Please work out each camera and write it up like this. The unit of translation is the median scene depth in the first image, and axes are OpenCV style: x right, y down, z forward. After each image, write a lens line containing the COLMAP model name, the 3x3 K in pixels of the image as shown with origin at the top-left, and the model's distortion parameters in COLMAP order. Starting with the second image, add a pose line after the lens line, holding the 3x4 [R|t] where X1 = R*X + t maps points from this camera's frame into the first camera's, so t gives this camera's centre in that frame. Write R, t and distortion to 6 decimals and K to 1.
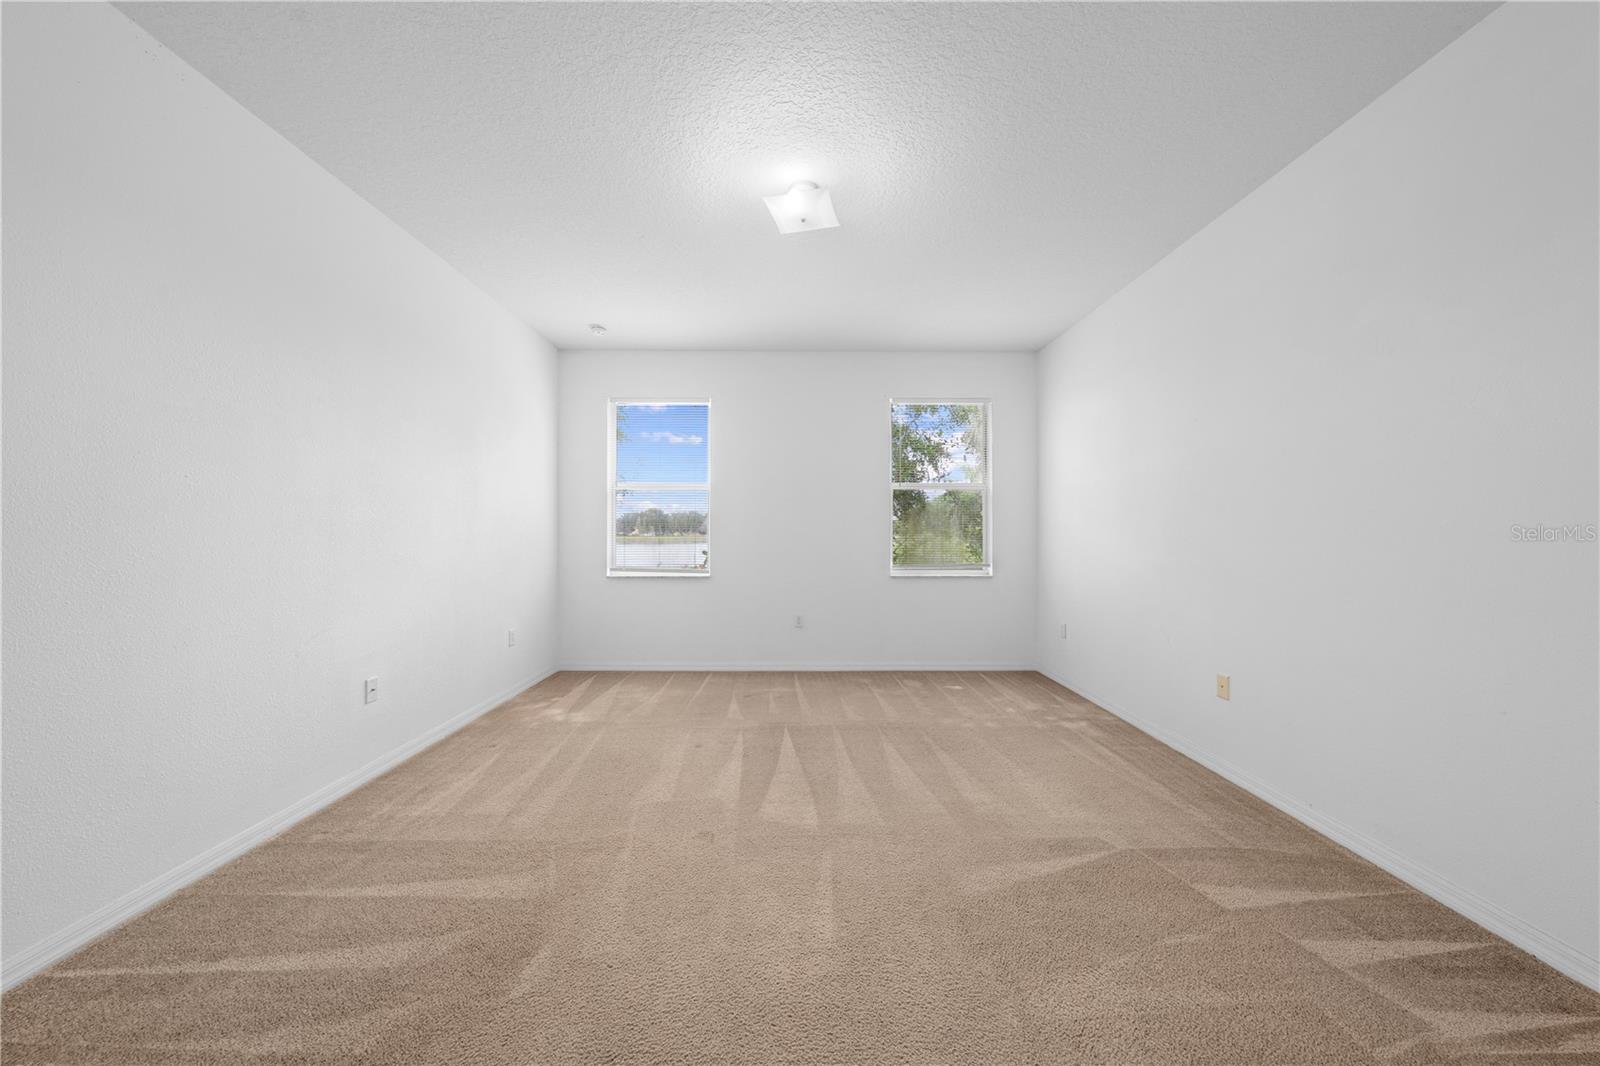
lens RADIAL K [[538.9, 0, 801.5], [0, 538.9, 530.6], [0, 0, 1]] dist [-0.003177, -0.000293]
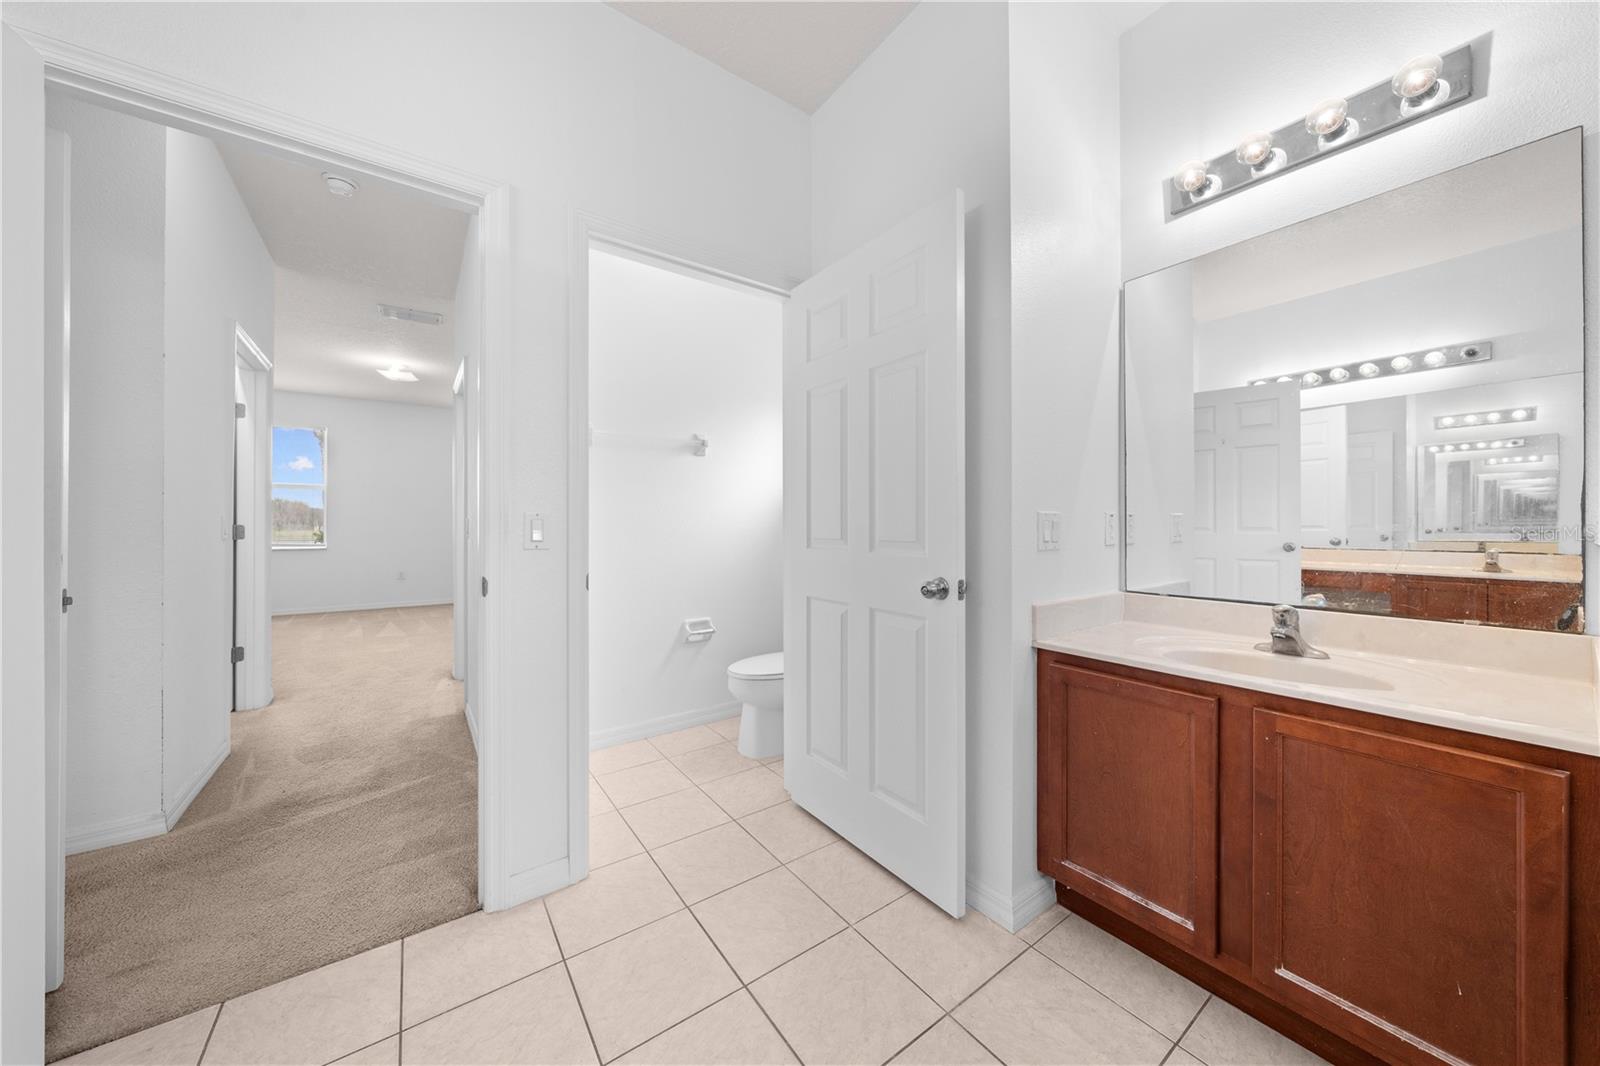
lens RADIAL K [[556.5, 0, 801.3], [0, 556.5, 527.2], [0, 0, 1]] dist [0.001062, 0.000104]
pose [[0.825909, 0.005589, 0.563775, 0.049296], [-0.007462, 0.999972, 0.001019, 0.018691], [-0.563754, -0.005049, 0.825928, -1.156467]]
